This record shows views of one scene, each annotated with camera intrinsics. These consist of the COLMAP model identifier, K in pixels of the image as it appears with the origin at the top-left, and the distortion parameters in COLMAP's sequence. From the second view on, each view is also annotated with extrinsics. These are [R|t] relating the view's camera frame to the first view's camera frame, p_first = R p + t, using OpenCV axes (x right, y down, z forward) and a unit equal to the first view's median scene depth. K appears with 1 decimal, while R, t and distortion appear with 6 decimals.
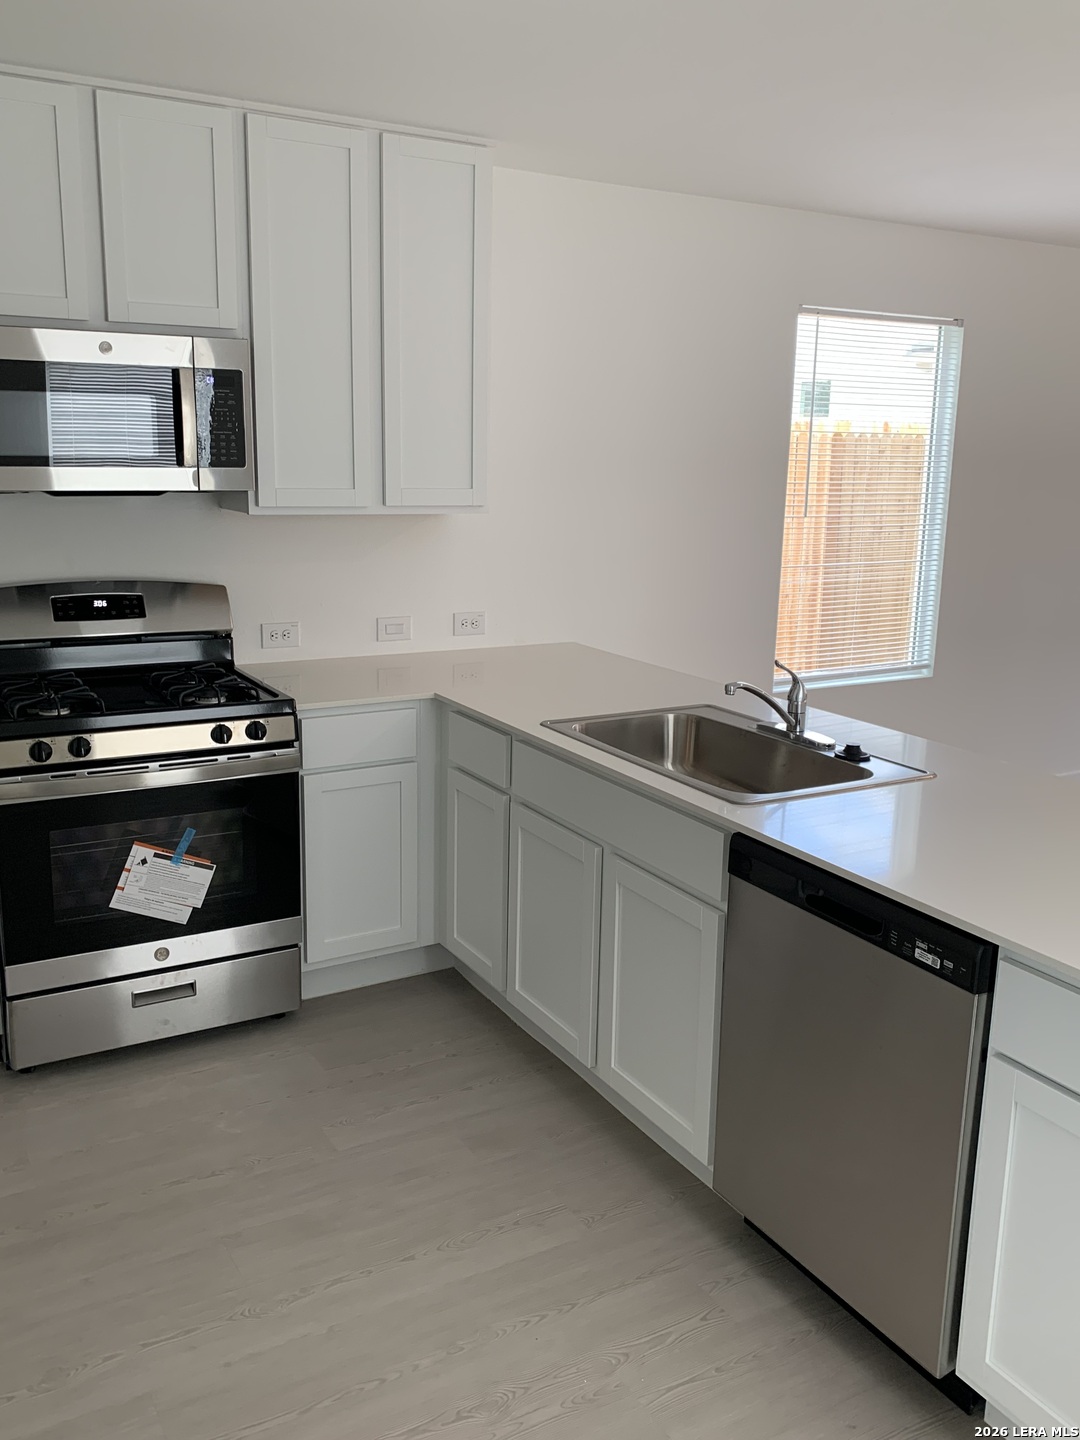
lens RADIAL K [[1239.9, 0, 538.0], [0, 1239.9, 708.8], [0, 0, 1]] dist [0.051072, -0.135237]
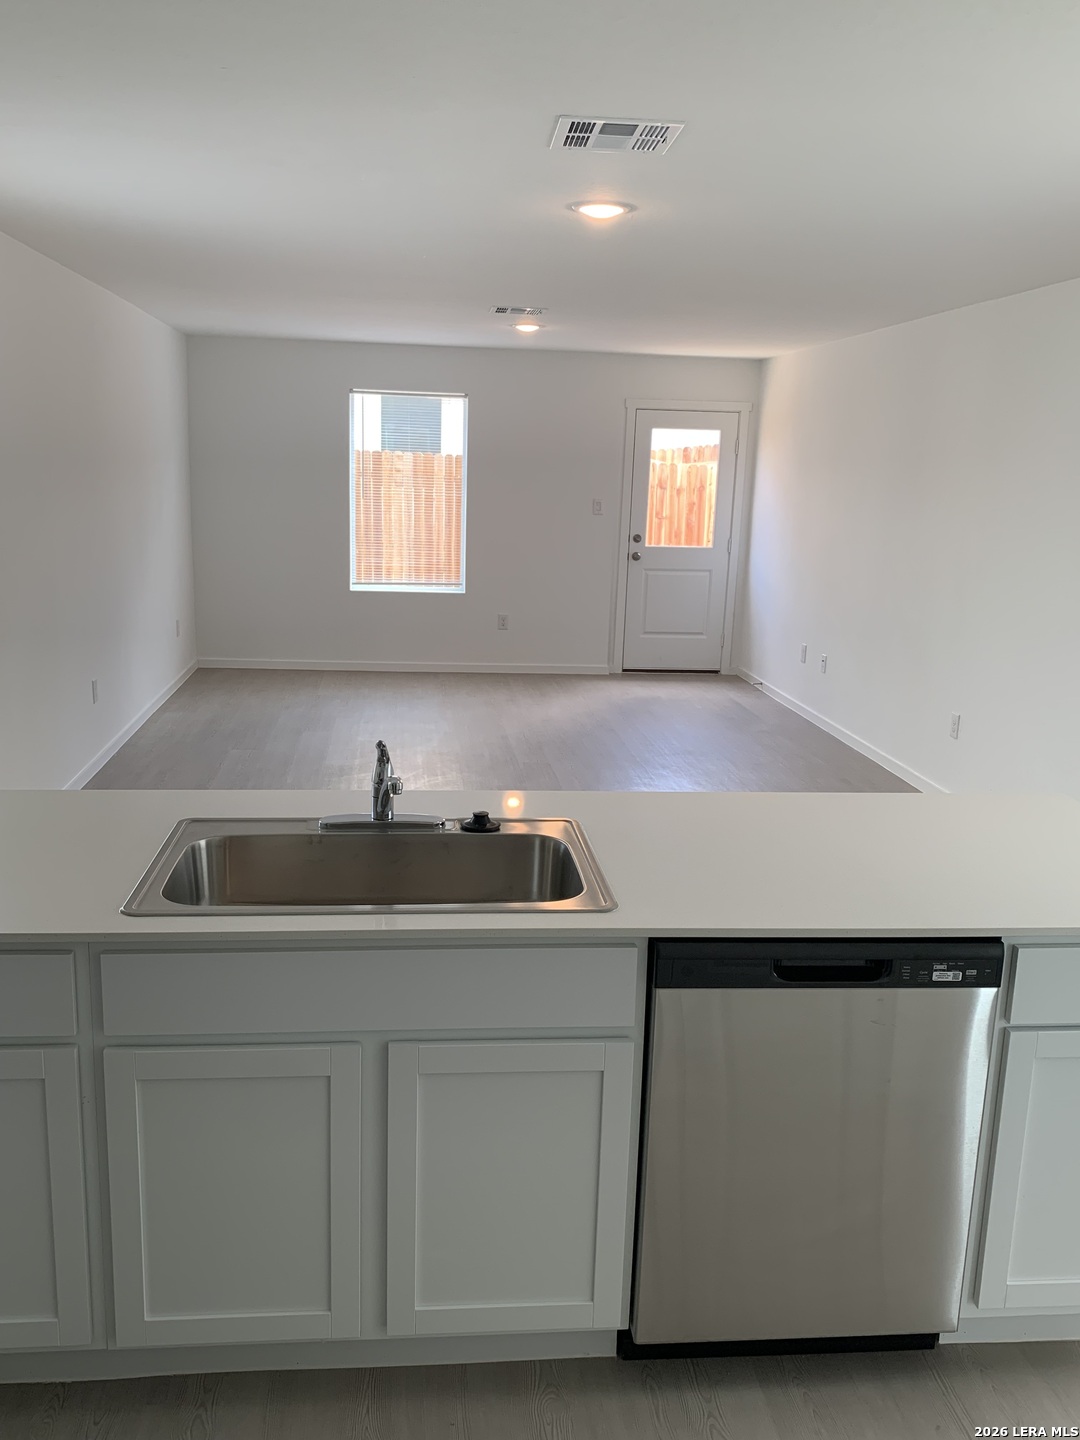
lens RADIAL K [[1239.9, 0, 538.0], [0, 1239.9, 708.8], [0, 0, 1]] dist [0.051072, -0.135237]
pose [[0.407652, -0.202982, 0.890291, -0.435421], [0.167816, 0.975028, 0.145461, -0.140449], [-0.897584, 0.090107, 0.431536, 0.497642]]
